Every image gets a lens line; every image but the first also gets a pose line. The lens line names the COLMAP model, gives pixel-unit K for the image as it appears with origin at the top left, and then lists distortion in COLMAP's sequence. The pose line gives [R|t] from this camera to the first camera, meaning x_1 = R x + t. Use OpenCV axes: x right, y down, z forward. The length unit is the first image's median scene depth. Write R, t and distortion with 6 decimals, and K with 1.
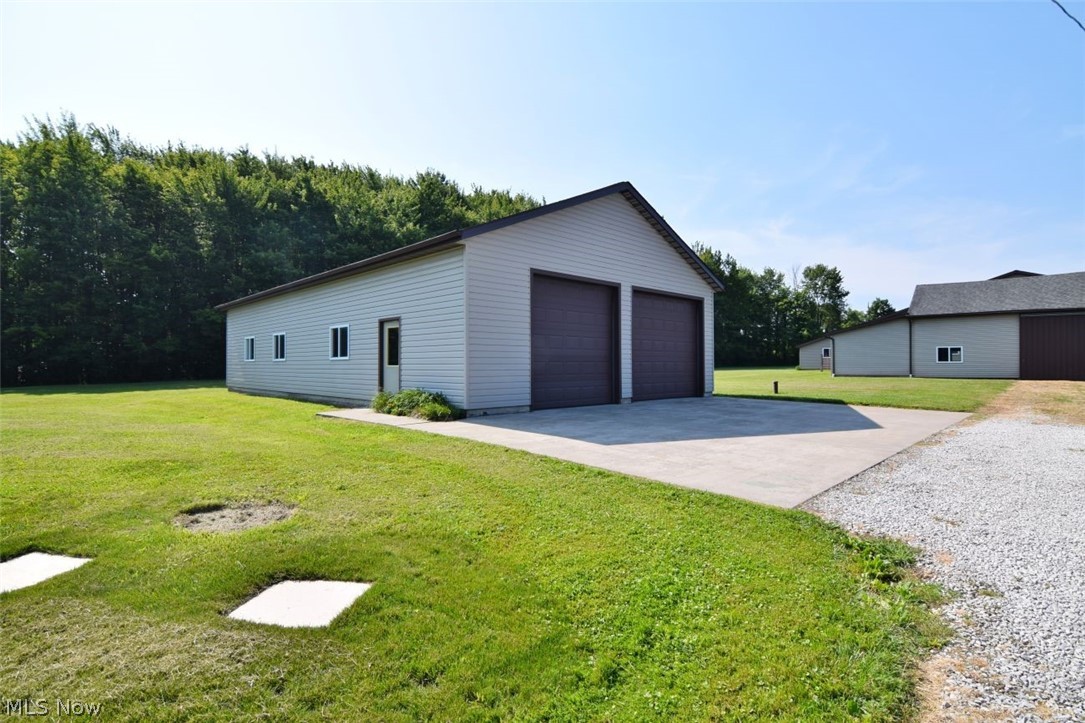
lens RADIAL K [[531.8, 0, 544.1], [0, 531.8, 359.0], [0, 0, 1]] dist [-0.001177, -0.011825]
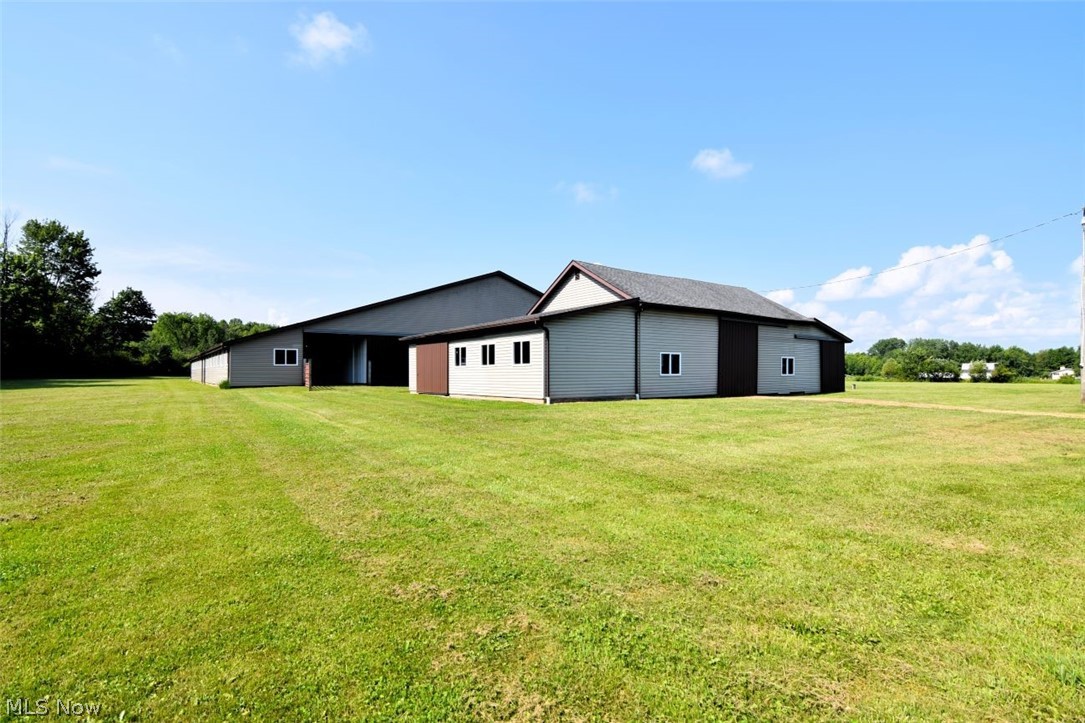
lens RADIAL K [[531.8, 0, 544.1], [0, 531.8, 359.0], [0, 0, 1]] dist [-0.001177, -0.011825]
pose [[0.208561, 0.029288, 0.977571, 0.049025], [-0.012585, 0.999549, -0.027262, 0.005235], [-0.977928, -0.006617, 0.208836, 0.901883]]
